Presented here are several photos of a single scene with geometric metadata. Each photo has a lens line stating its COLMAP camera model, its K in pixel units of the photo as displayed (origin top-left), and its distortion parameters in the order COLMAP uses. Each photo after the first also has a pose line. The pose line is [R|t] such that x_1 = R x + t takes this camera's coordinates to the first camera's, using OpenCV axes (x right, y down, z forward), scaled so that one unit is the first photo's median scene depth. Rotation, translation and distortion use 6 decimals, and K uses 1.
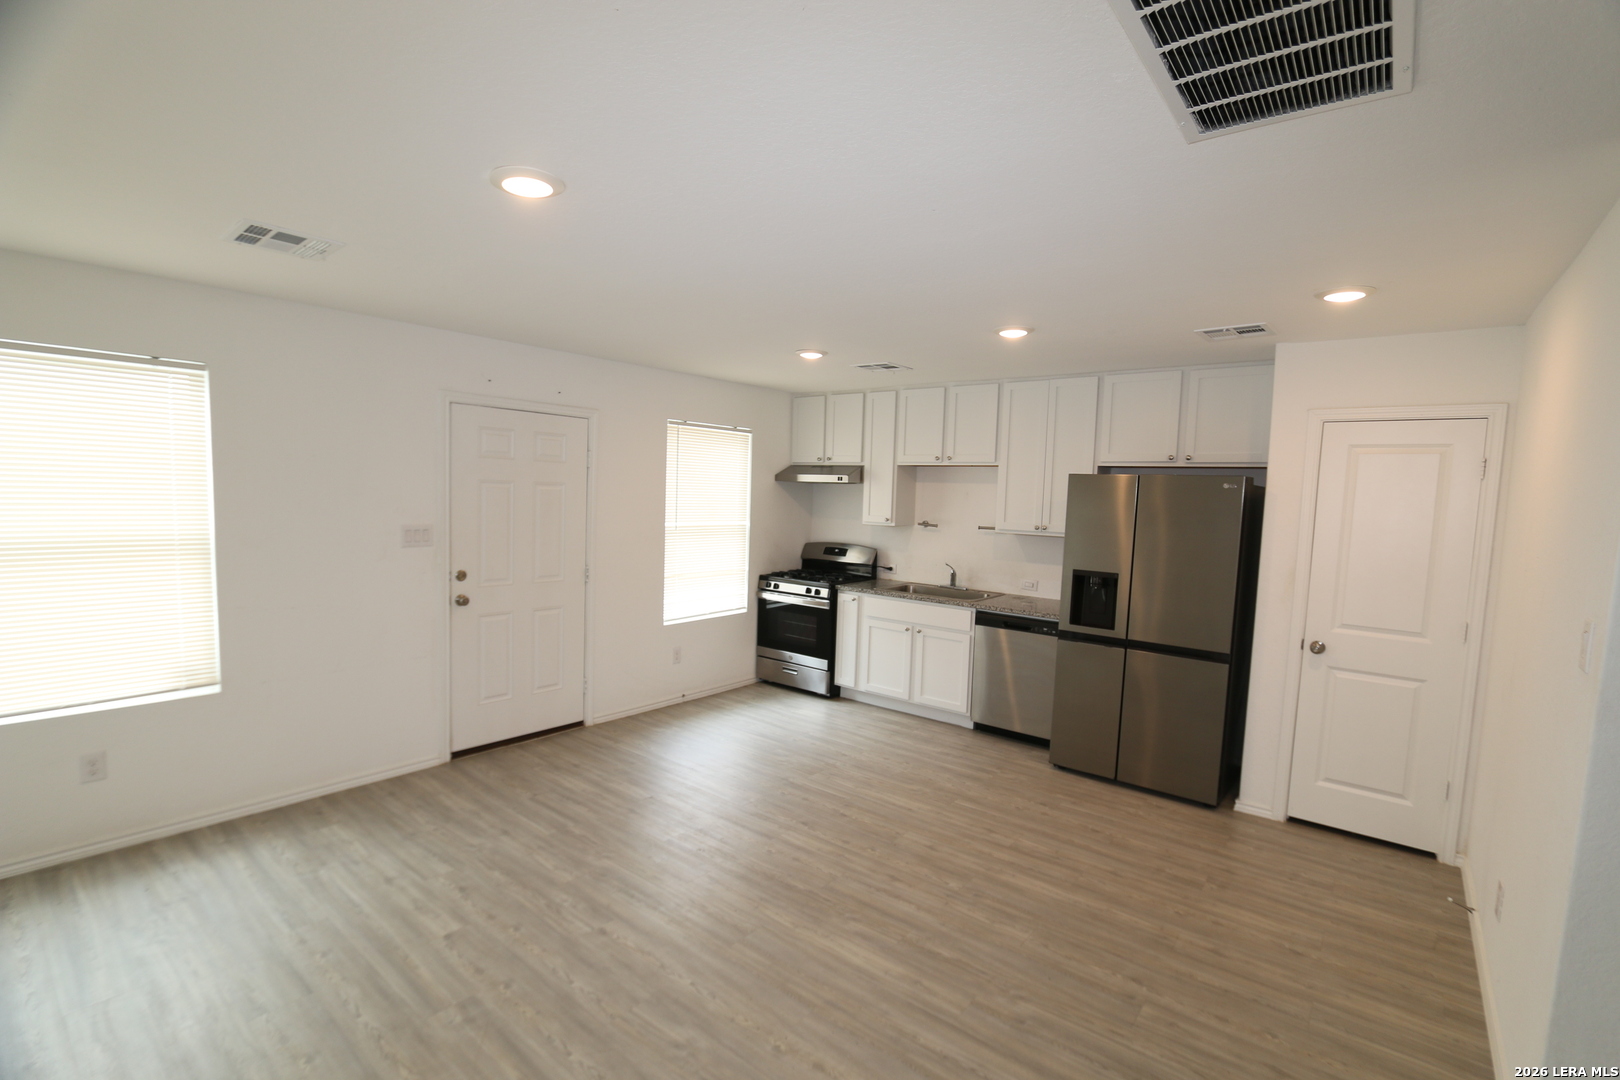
lens RADIAL K [[739.1, 0, 797.7], [0, 739.1, 535.6], [0, 0, 1]] dist [-0.024854, 0.003276]
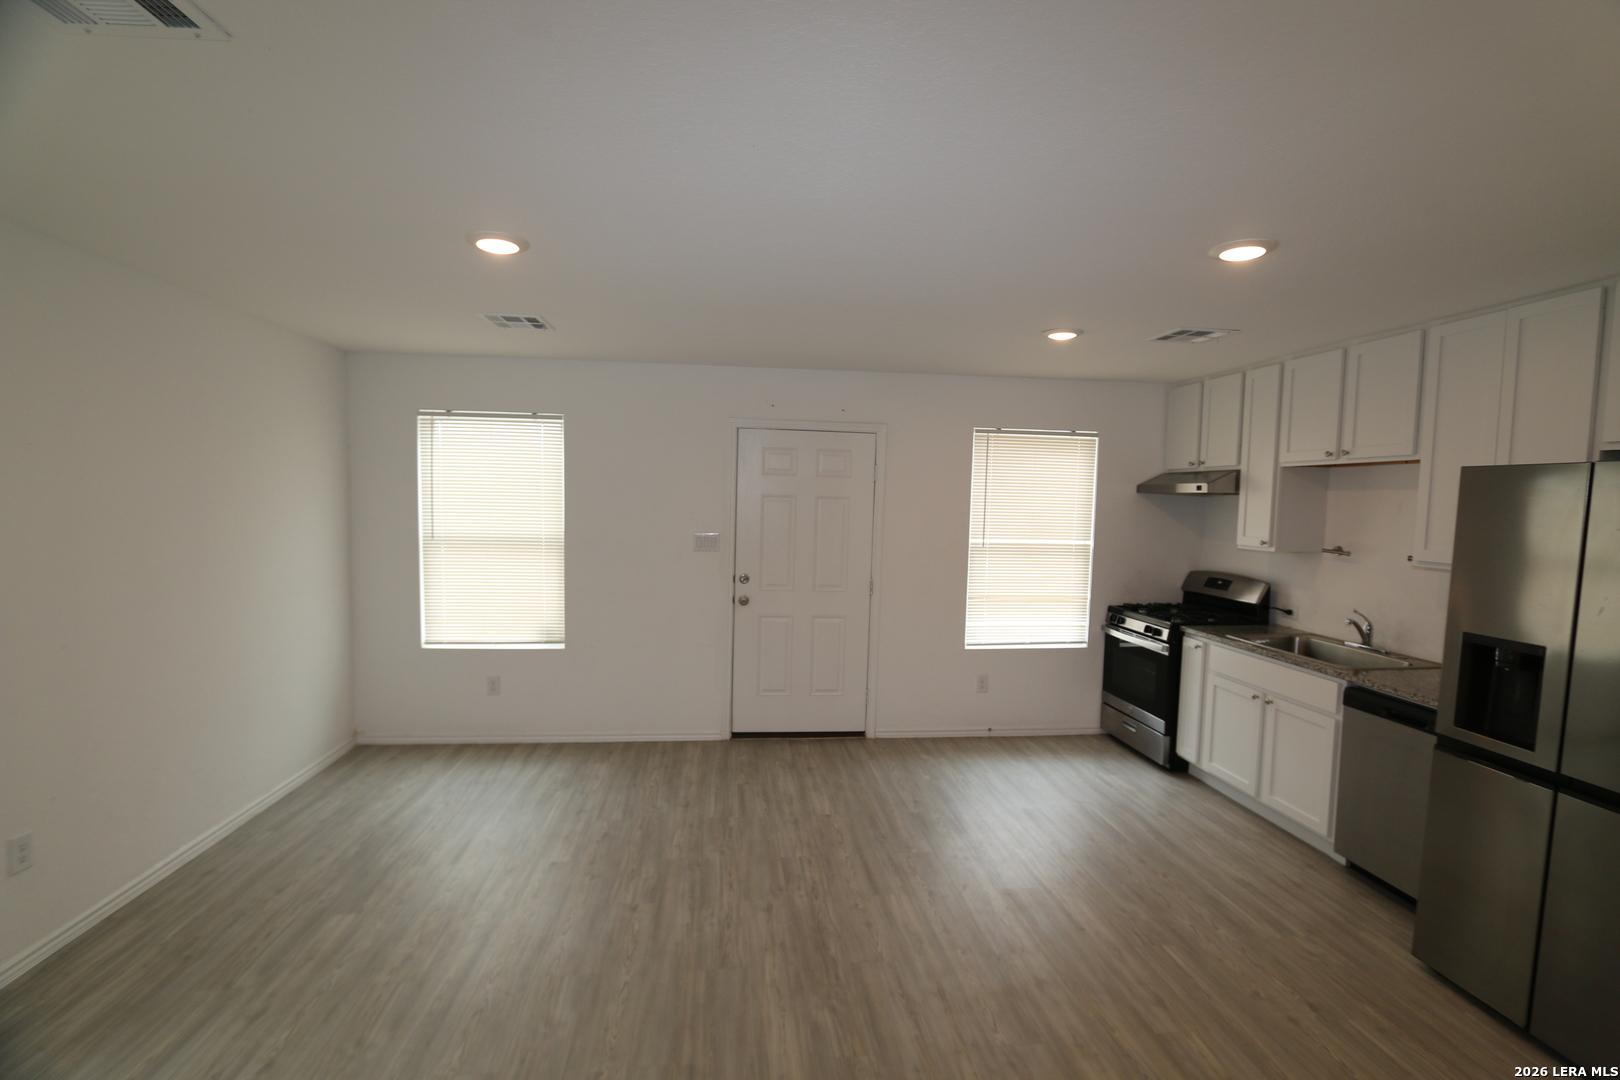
lens RADIAL K [[739.1, 0, 800.8], [0, 739.1, 536.0], [0, 0, 1]] dist [-0.024854, 0.003276]
pose [[0.716379, 0.020214, -0.697418, 0.354041], [-0.040962, 0.999075, -0.013118, -0.000319], [0.696508, 0.037965, 0.716544, 0.206630]]
